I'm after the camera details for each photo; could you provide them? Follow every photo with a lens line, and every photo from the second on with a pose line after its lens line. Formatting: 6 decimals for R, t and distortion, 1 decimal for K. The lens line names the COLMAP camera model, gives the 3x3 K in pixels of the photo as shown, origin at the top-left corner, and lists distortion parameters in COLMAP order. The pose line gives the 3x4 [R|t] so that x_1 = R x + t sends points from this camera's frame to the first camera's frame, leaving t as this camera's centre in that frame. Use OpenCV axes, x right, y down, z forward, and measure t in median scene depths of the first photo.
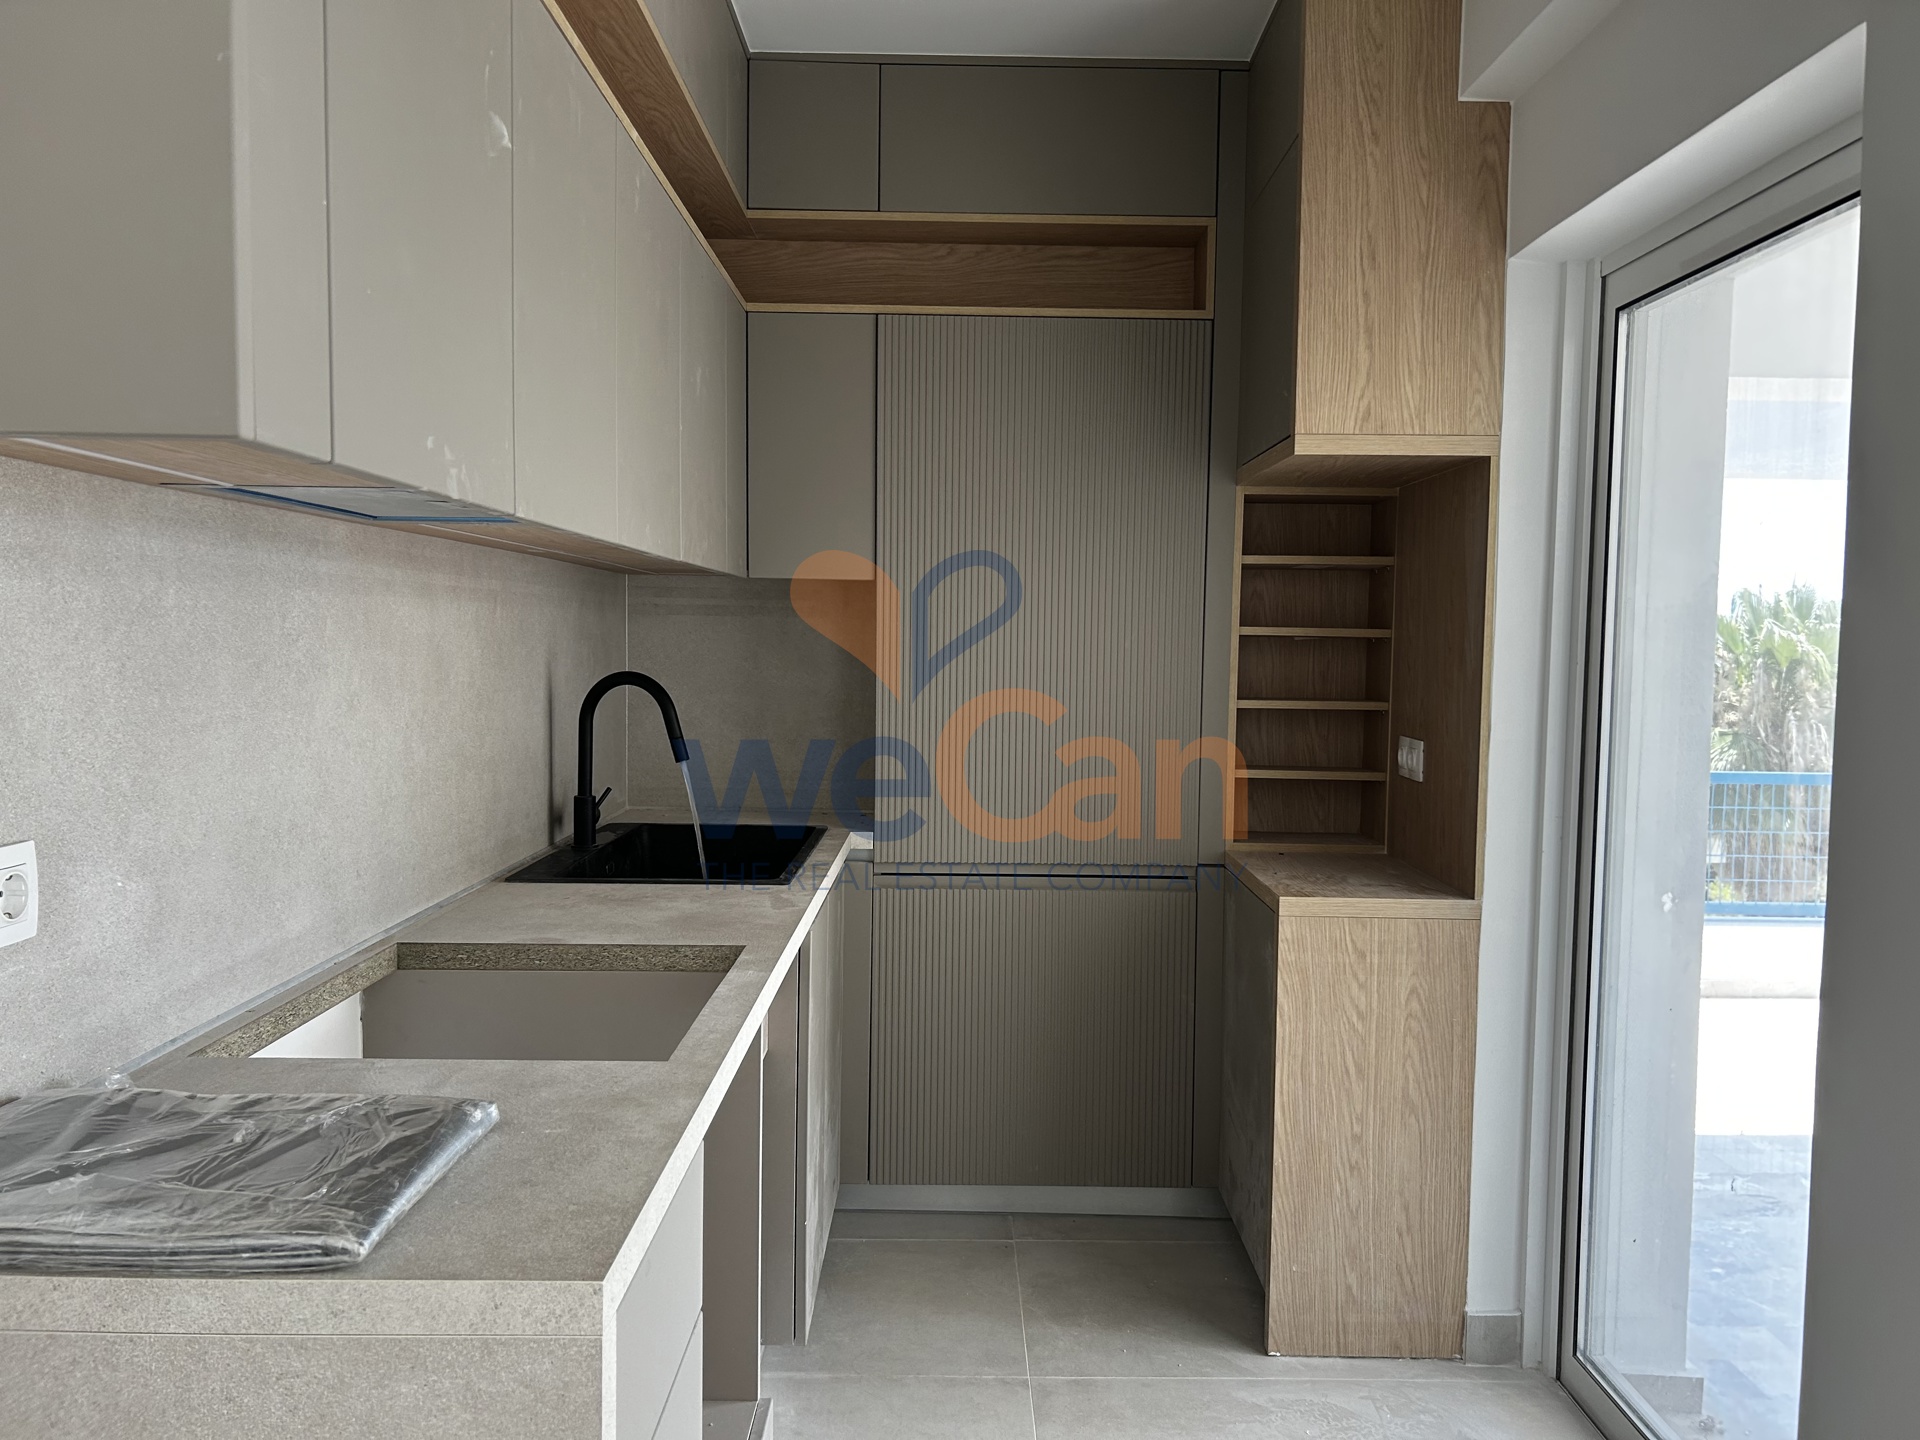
lens RADIAL K [[1488.4, 0, 970.5], [0, 1488.4, 730.6], [0, 0, 1]] dist [0.054147, -0.087789]
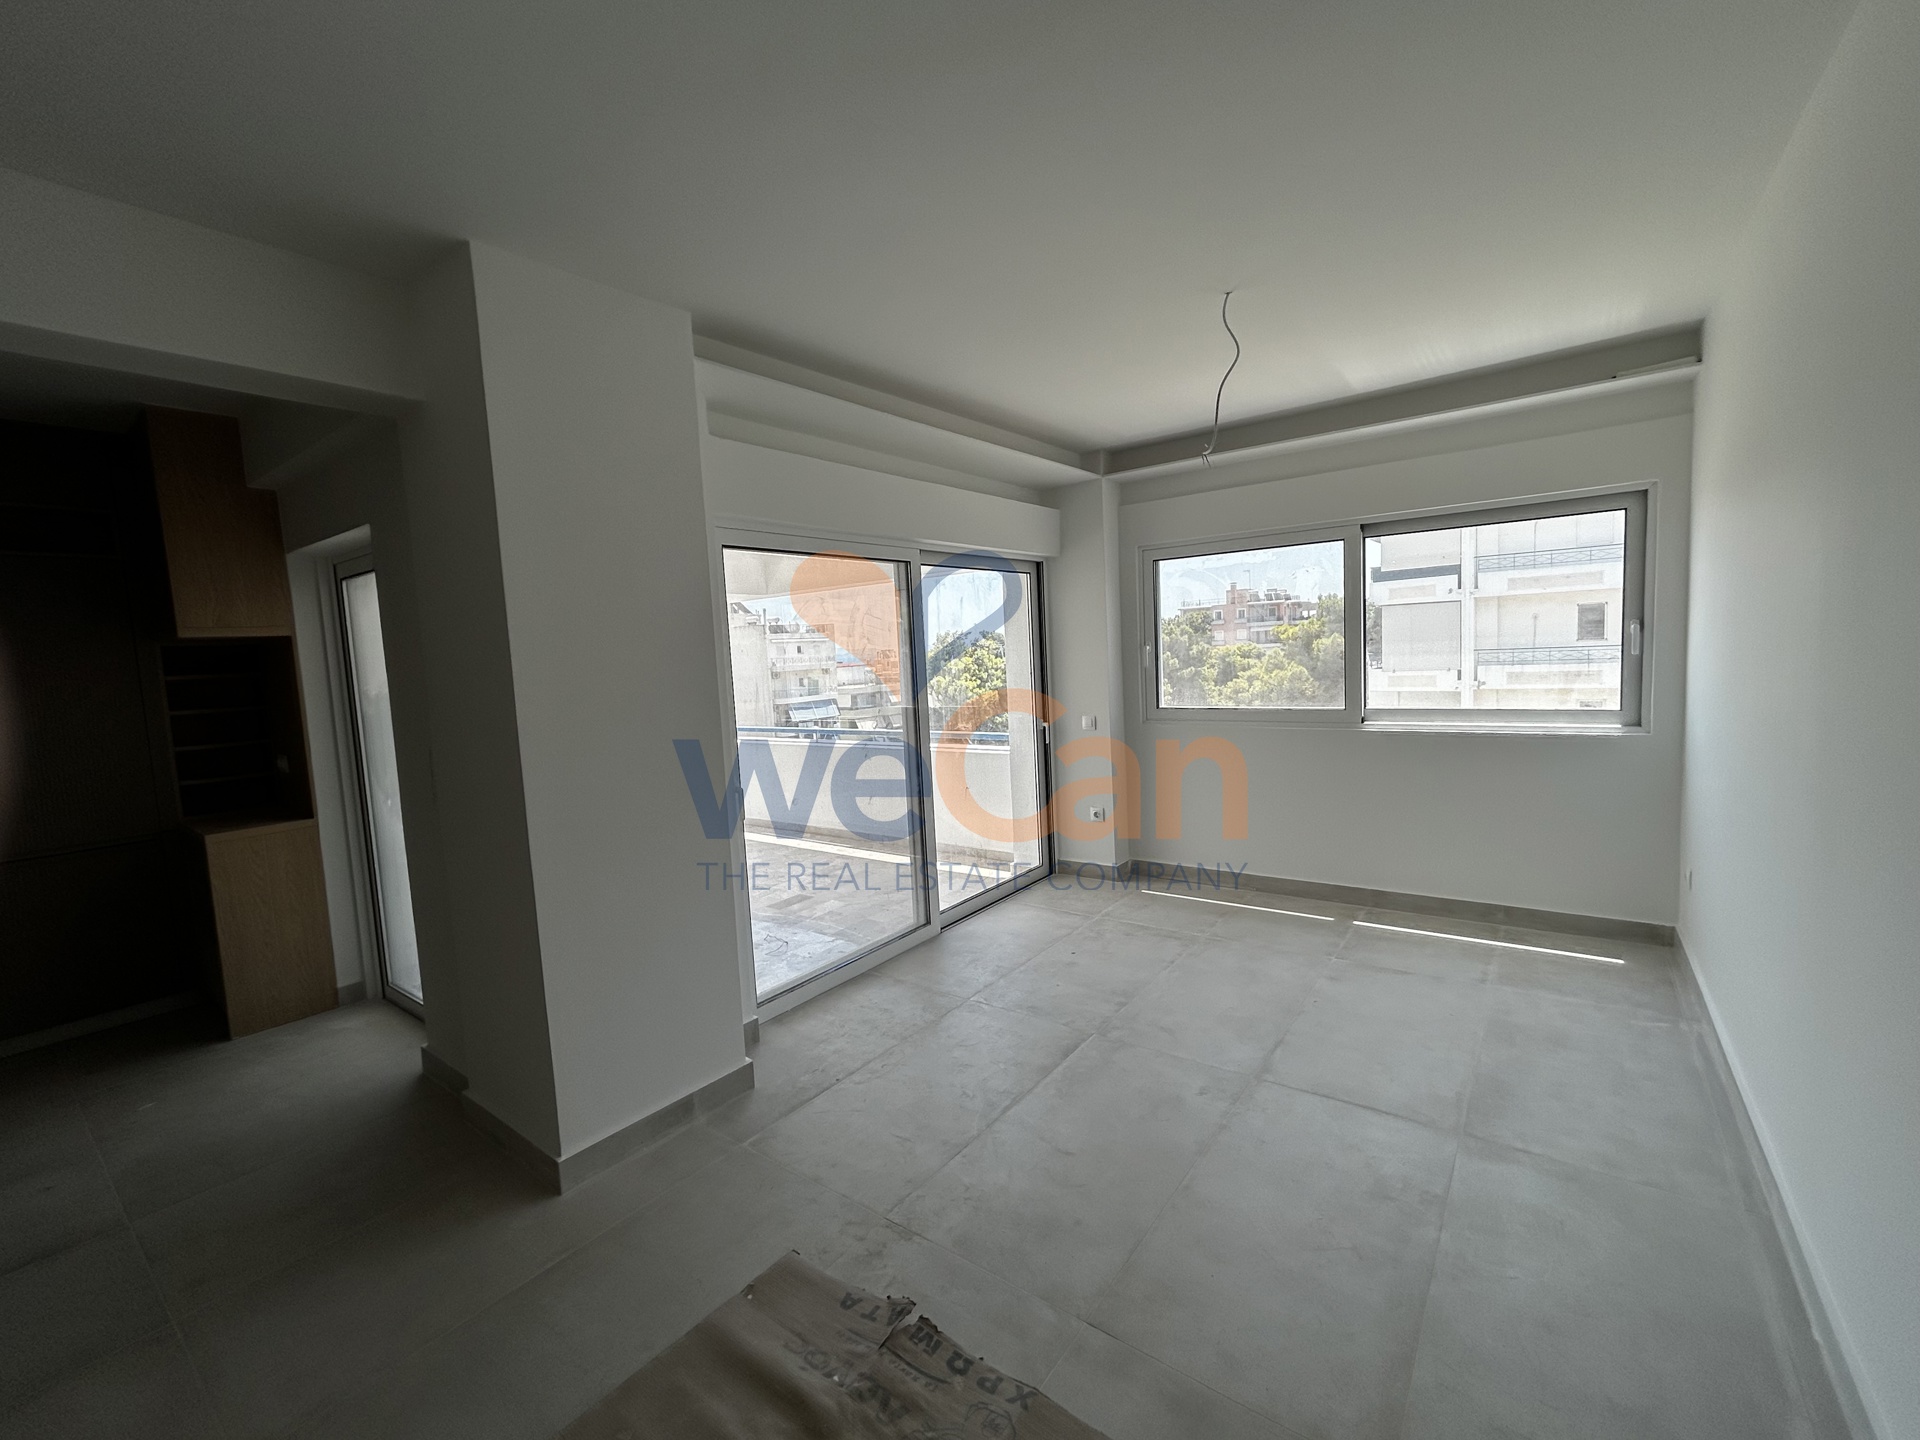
lens RADIAL K [[797.9, 0, 957.6], [0, 797.9, 719.2], [0, 0, 1]] dist [0.000068, -0.000013]
pose [[0.609228, -0.115191, 0.784584, -0.022031], [0.110958, 0.992043, 0.059491, -0.008260], [-0.785194, 0.050812, 0.617162, -0.616104]]
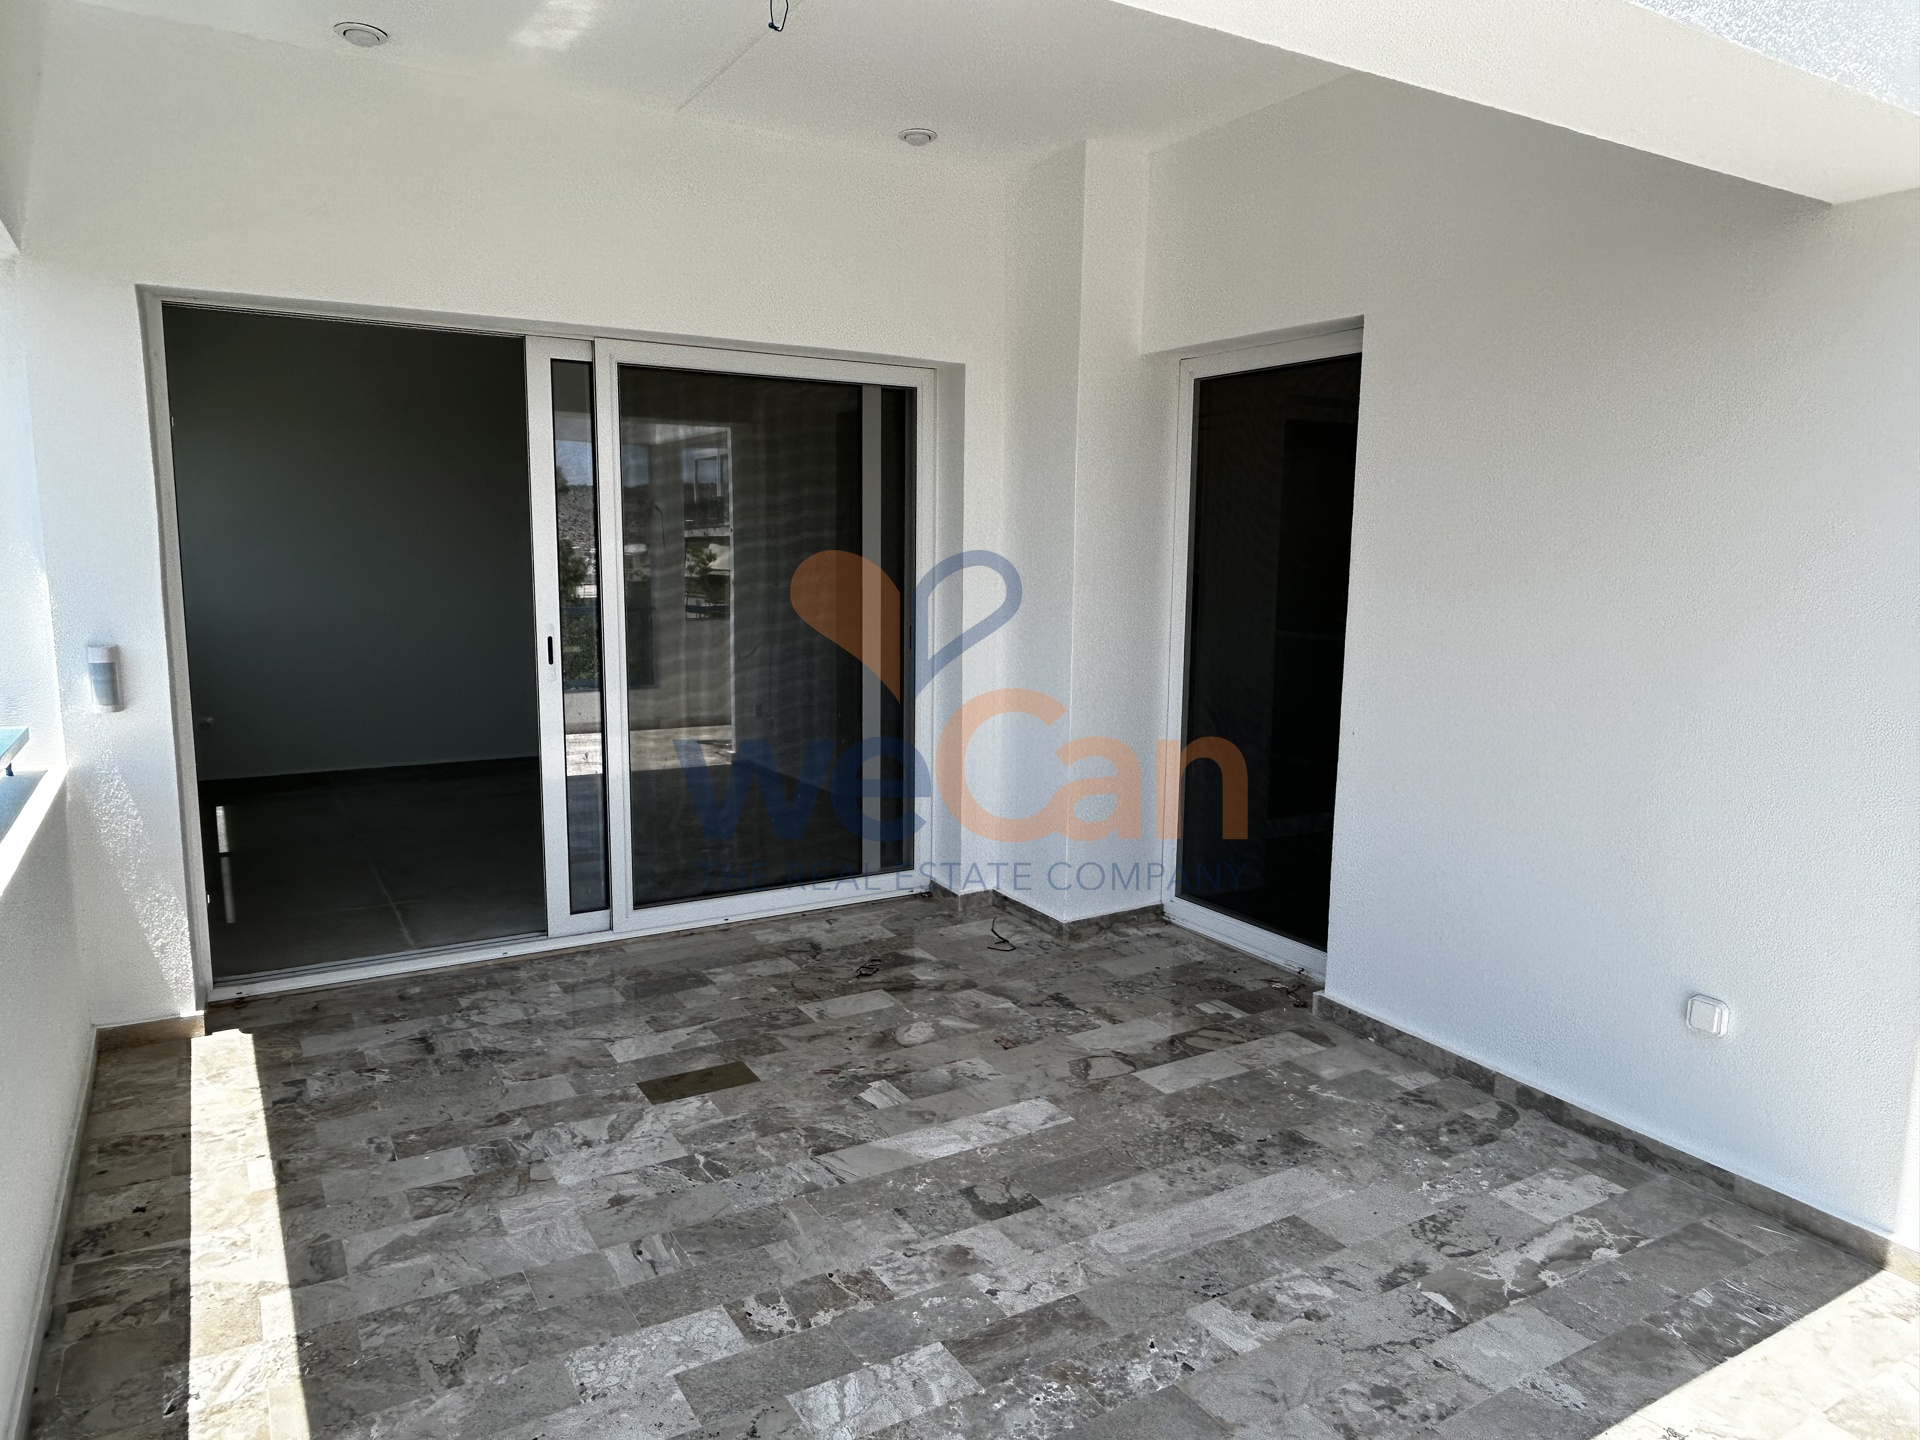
lens RADIAL K [[1246.1, 0, 962.5], [0, 1246.1, 723.0], [0, 0, 1]] dist [-0.003240, -0.003780]
pose [[-0.859216, 0.048233, -0.509334, 1.500907], [-0.057182, 0.980255, 0.189291, -0.099717], [0.508407, 0.191767, -0.839493, 1.889085]]
